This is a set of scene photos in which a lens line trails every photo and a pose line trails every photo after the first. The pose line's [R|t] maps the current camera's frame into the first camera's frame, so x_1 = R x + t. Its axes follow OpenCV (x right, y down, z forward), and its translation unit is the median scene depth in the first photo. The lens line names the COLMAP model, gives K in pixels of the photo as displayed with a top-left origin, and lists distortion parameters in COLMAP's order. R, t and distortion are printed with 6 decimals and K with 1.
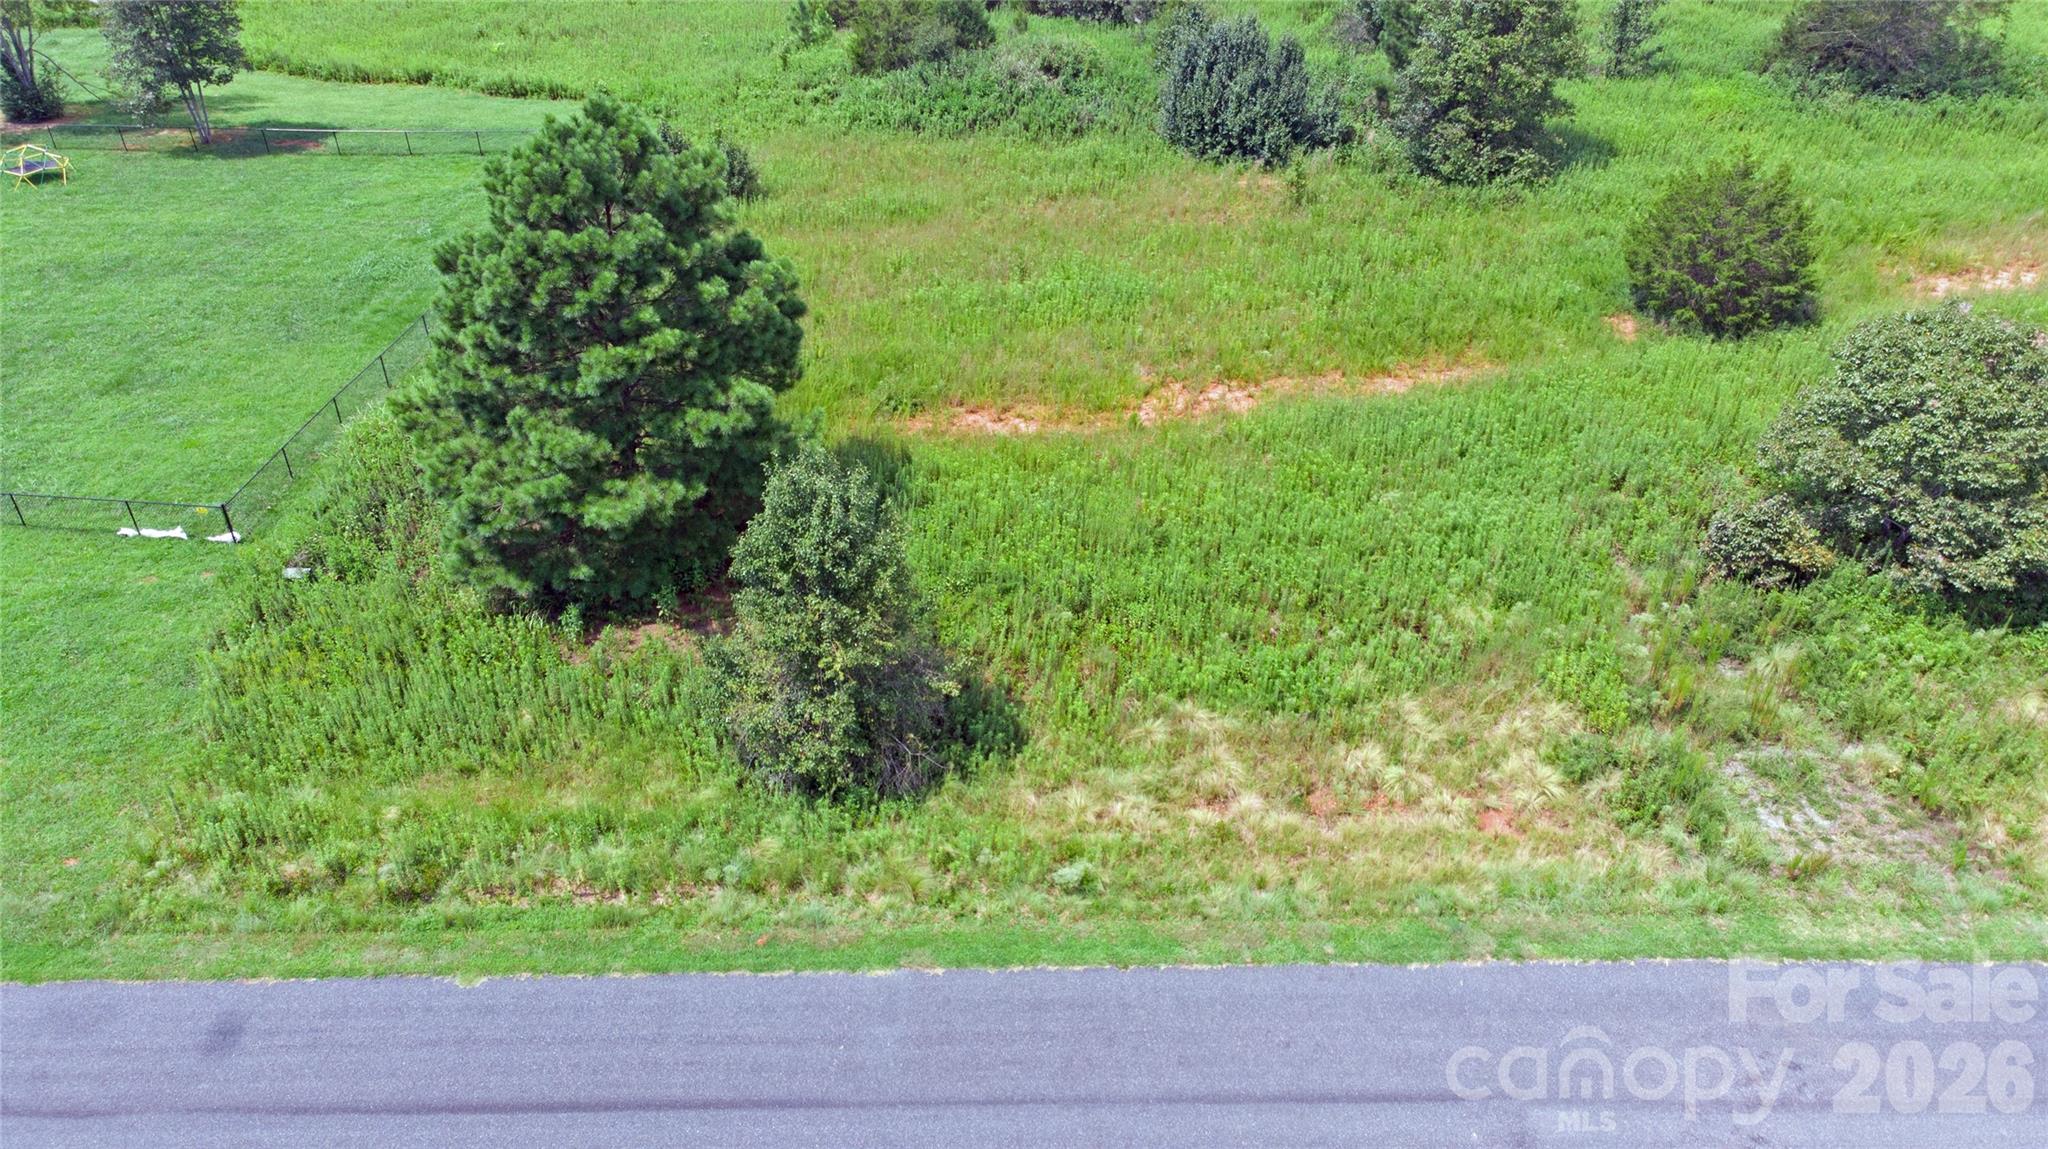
lens RADIAL K [[1487.0, 0, 1031.8], [0, 1487.0, 576.6], [0, 0, 1]] dist [-0.024761, 0.097378]
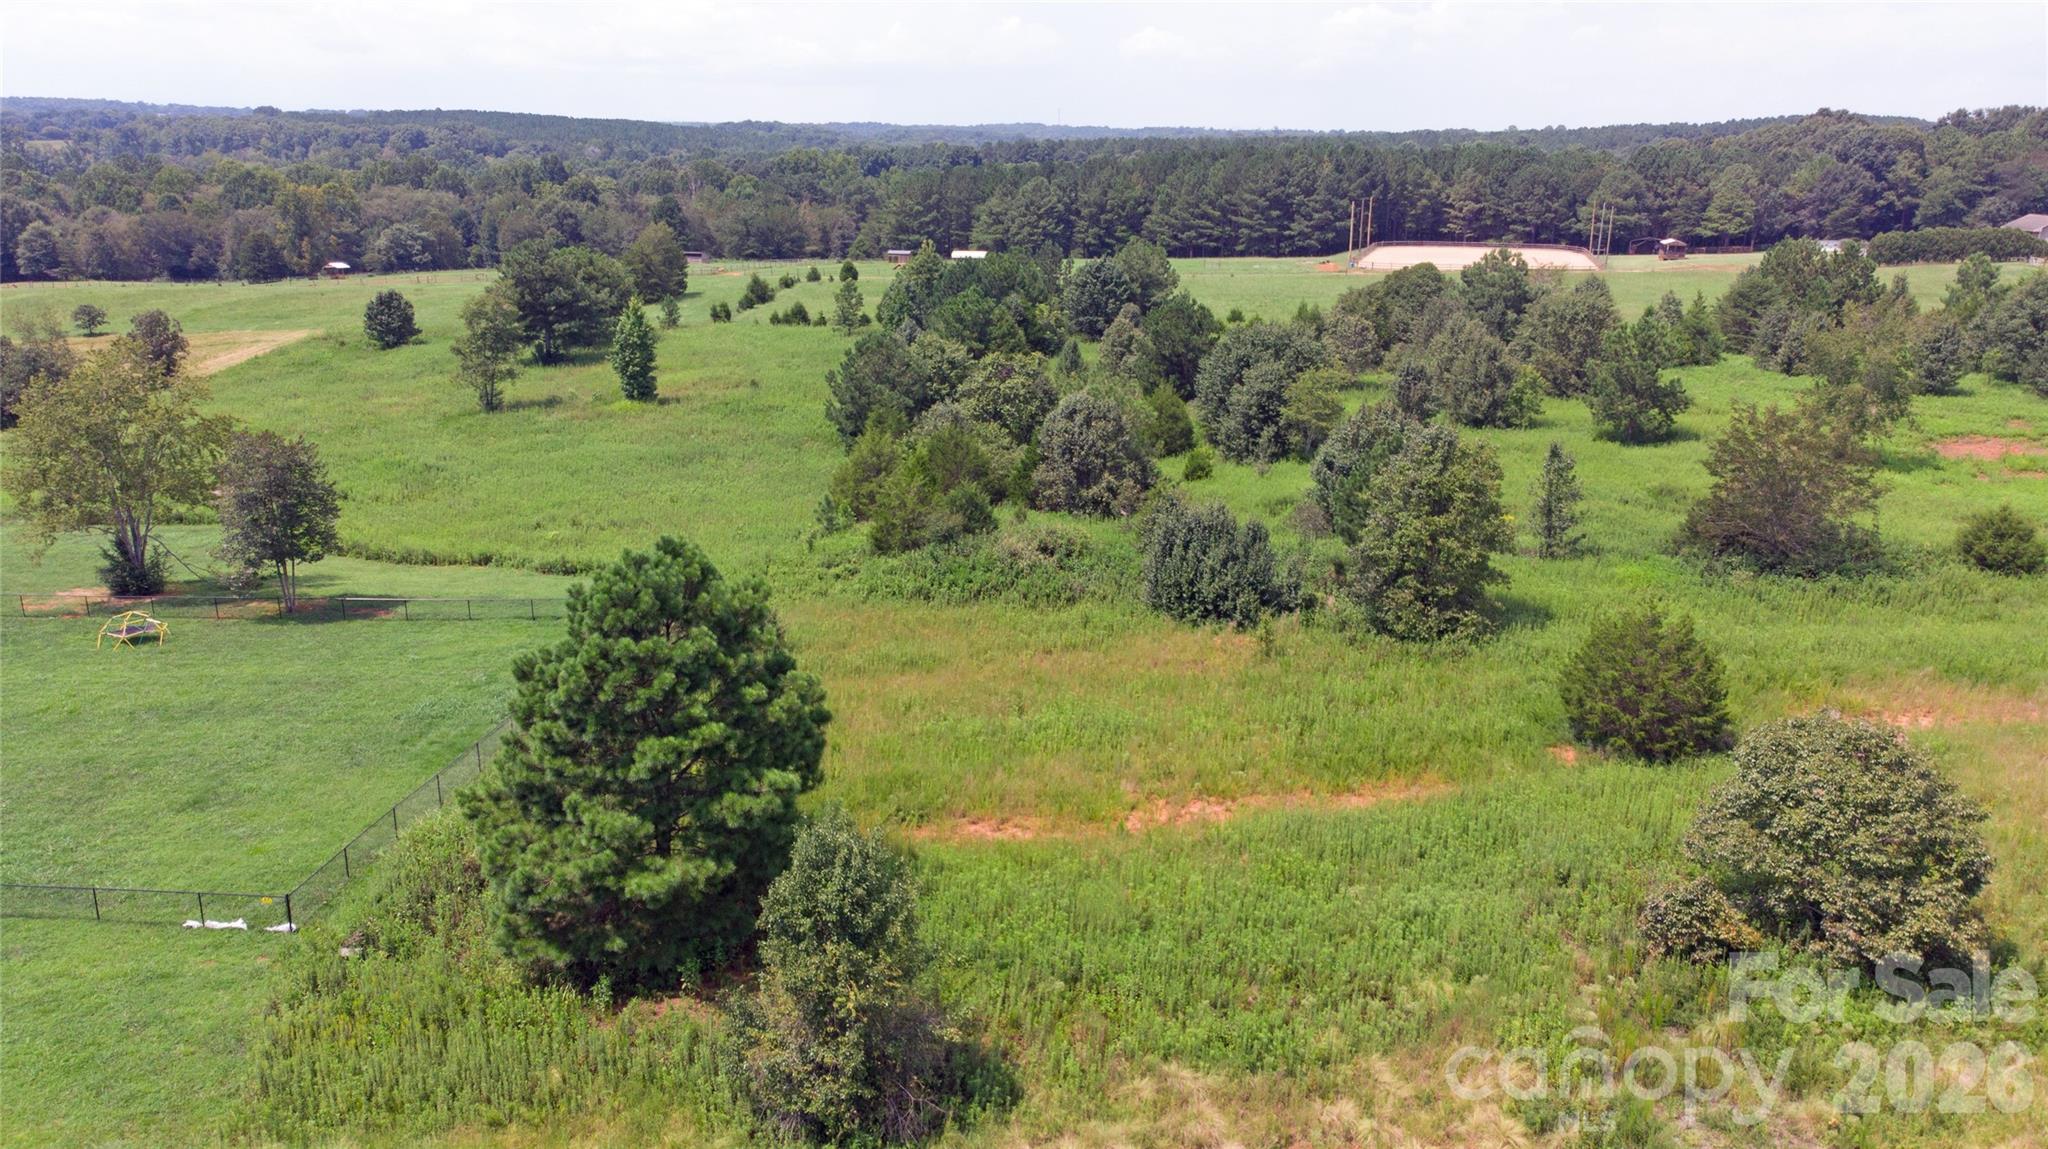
lens RADIAL K [[1478.0, 0, 1033.5], [0, 1478.0, 587.2], [0, 0, 1]] dist [0.010225, 0.043971]
pose [[0.999997, 0.001738, 0.001965, 0.001256], [-0.001016, 0.947124, -0.320866, 0.076545], [-0.002419, 0.320863, 0.947123, -0.093550]]
